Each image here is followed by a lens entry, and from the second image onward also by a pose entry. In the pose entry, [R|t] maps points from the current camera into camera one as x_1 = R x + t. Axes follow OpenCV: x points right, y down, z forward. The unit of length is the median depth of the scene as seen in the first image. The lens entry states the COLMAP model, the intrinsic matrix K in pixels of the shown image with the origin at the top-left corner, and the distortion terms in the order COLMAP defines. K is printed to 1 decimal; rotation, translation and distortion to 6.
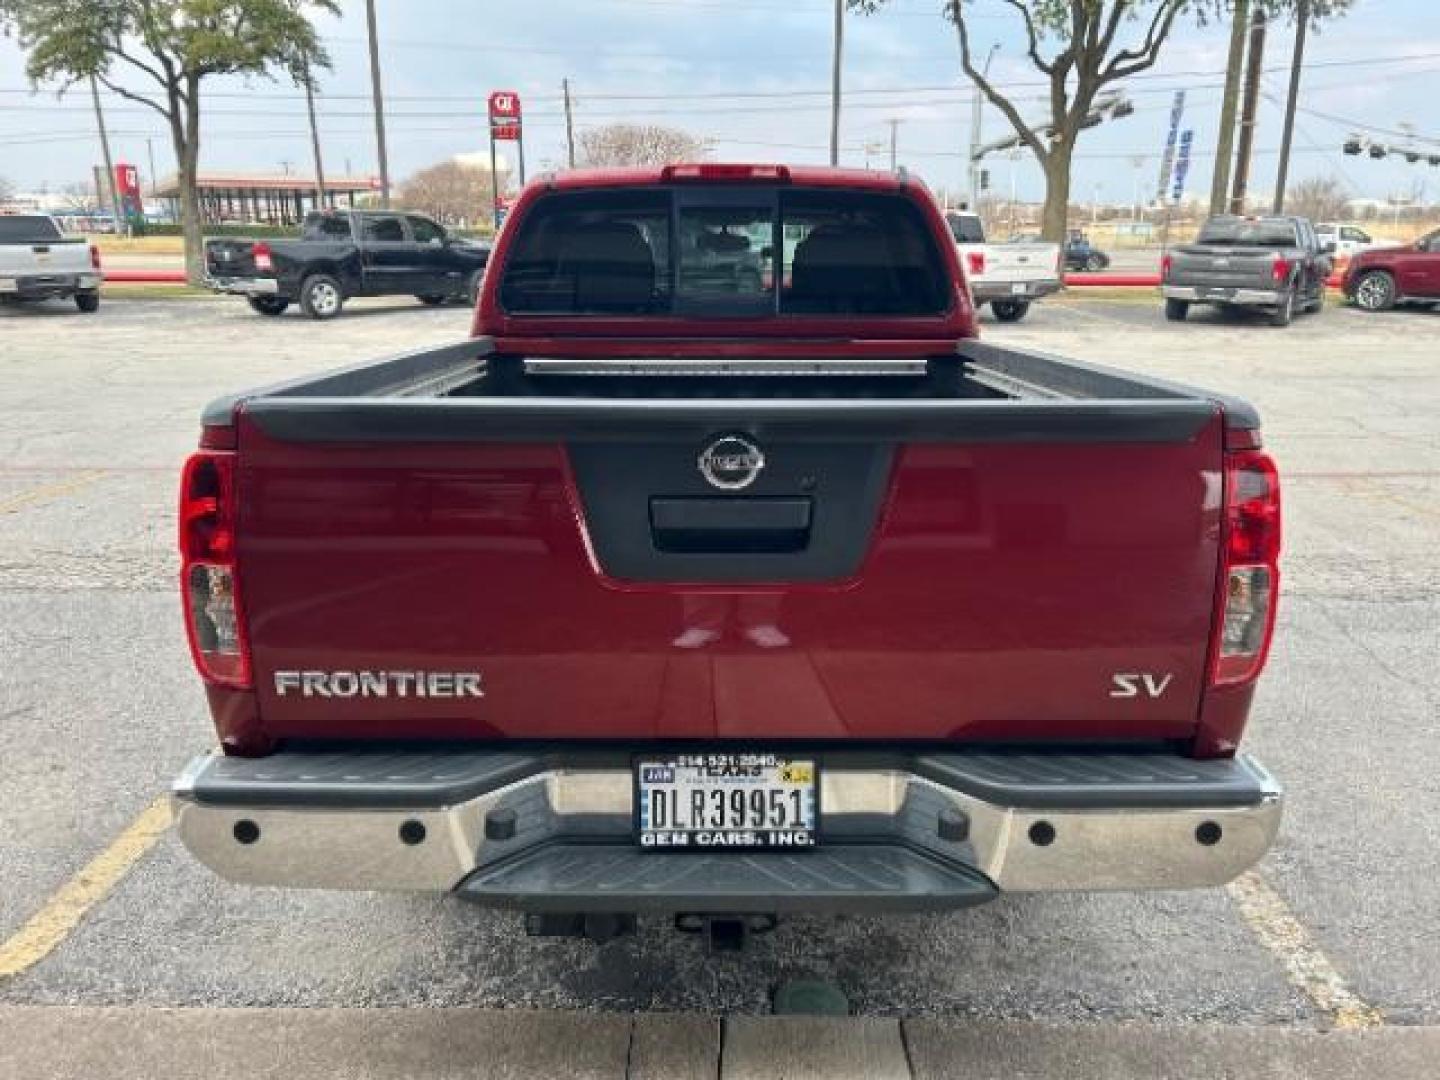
lens RADIAL K [[1088.9, 0, 713.7], [0, 1088.9, 538.1], [0, 0, 1]] dist [0.034345, -0.040056]
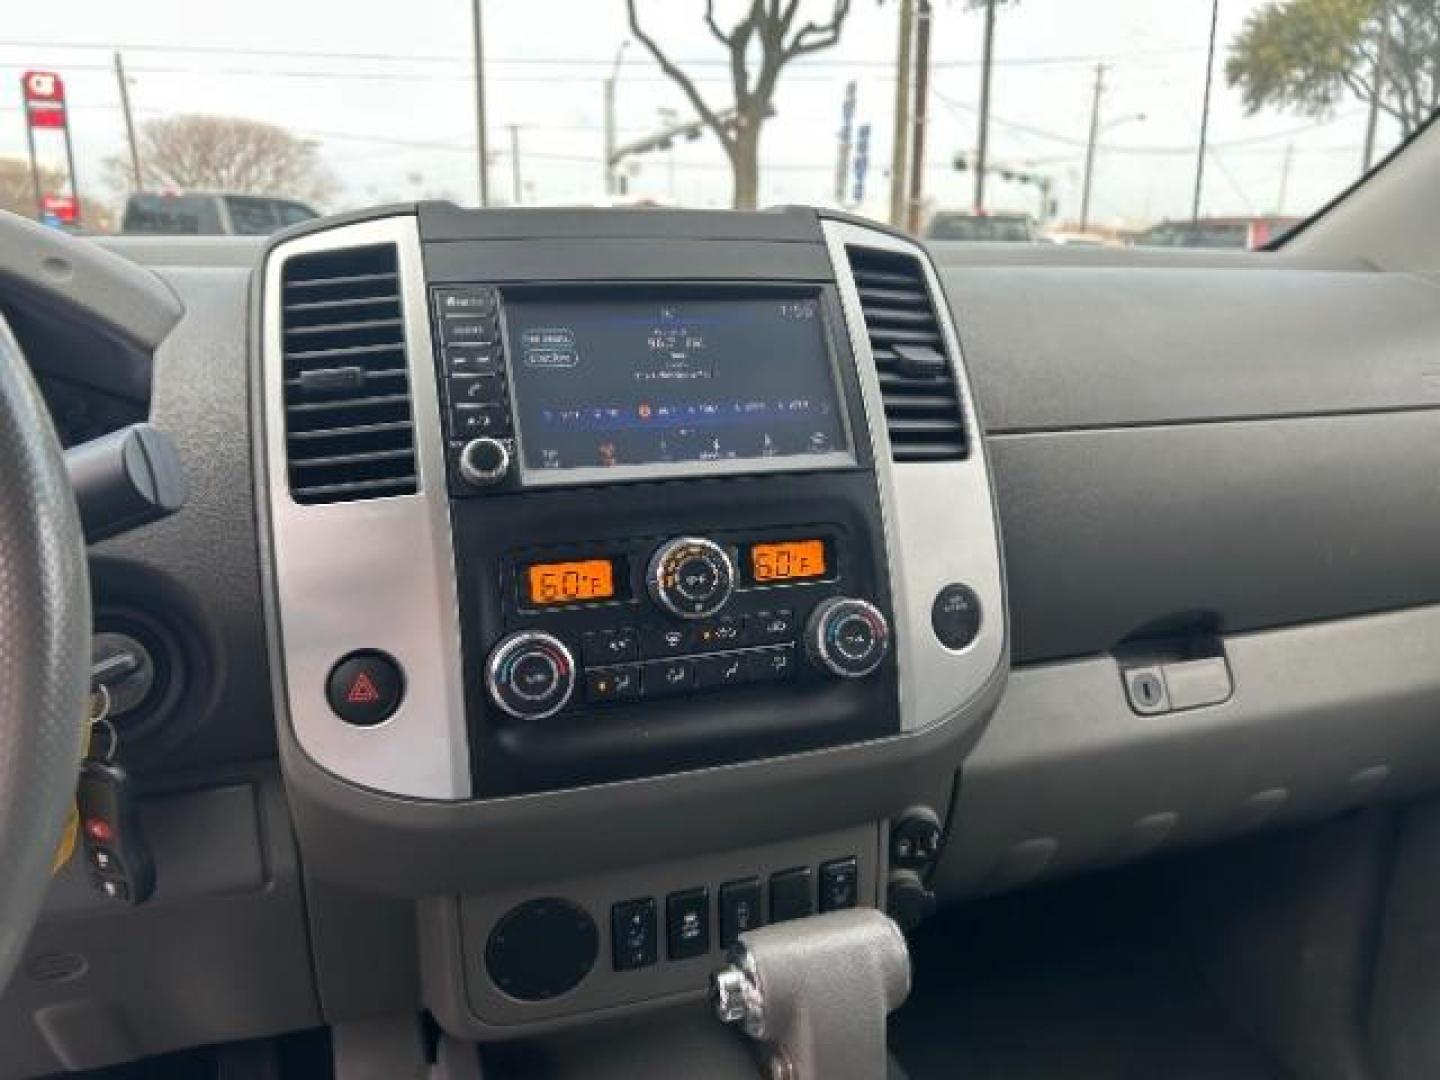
lens RADIAL K [[1088.9, 0, 716.7], [0, 1088.9, 533.5], [0, 0, 1]] dist [0.034345, -0.040056]
pose [[0.944320, -0.078103, 0.319625, -0.001871], [0.083496, 0.996503, -0.003183, -0.046030], [-0.318259, 0.029694, 0.947539, 0.214128]]
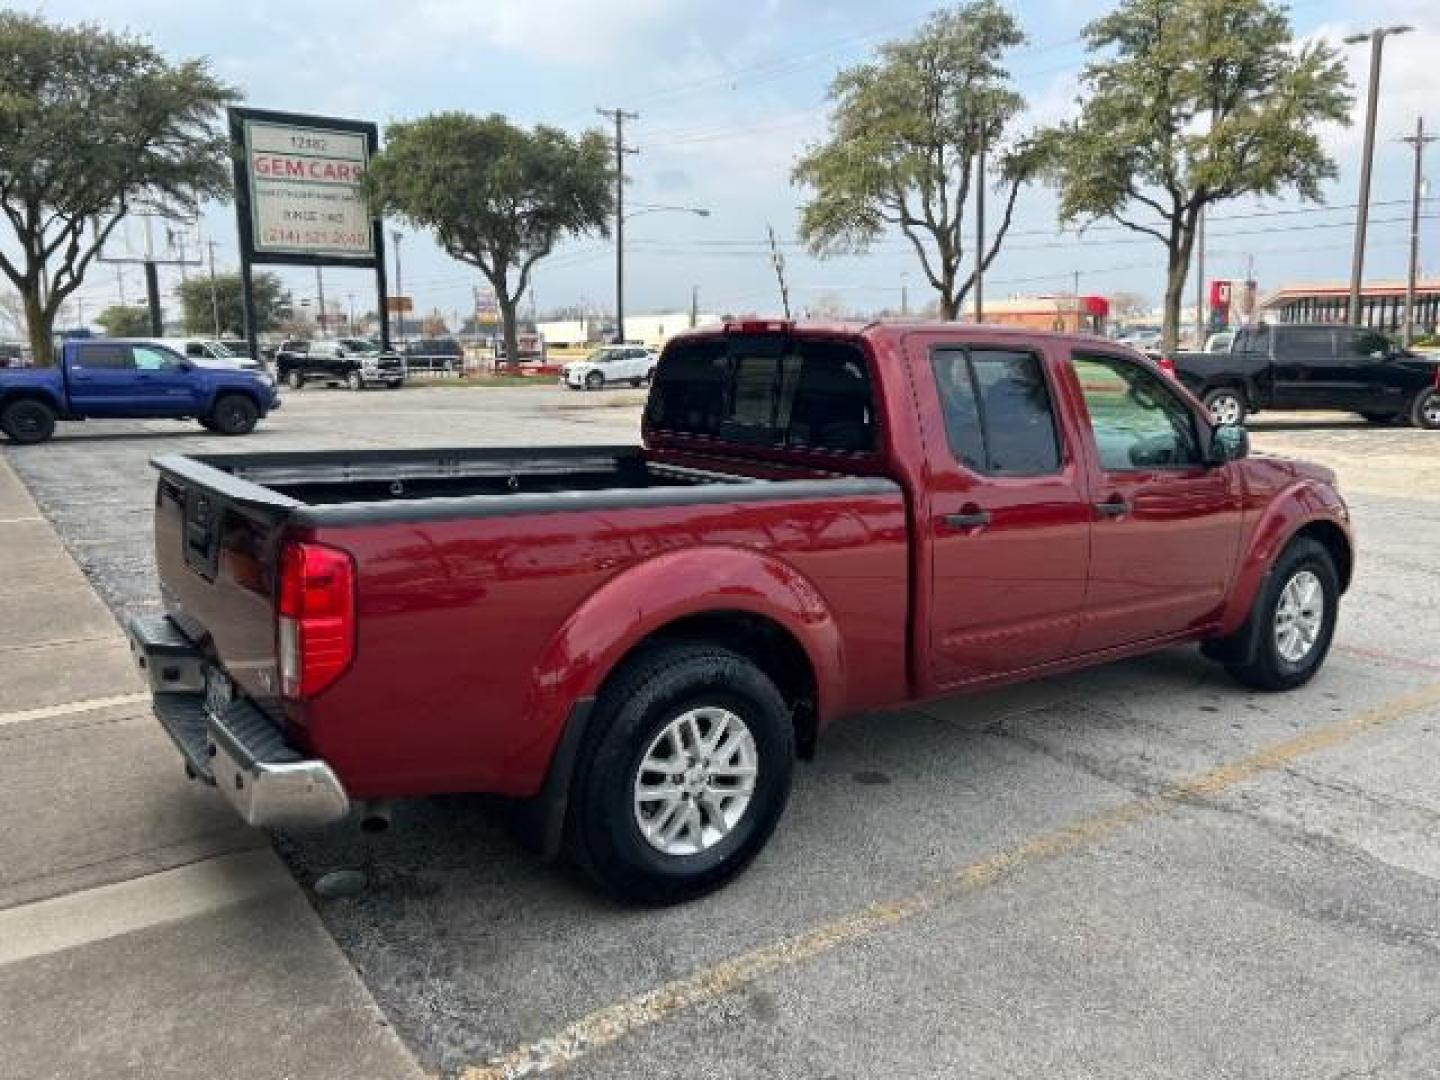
lens RADIAL K [[1088.9, 0, 725.2], [0, 1088.9, 535.1], [0, 0, 1]] dist [0.034345, -0.040056]
pose [[0.588829, 0.134154, -0.797047, 0.148642], [-0.209523, 0.977755, 0.009781, -0.016515], [0.780628, 0.161240, 0.603839, 0.040311]]
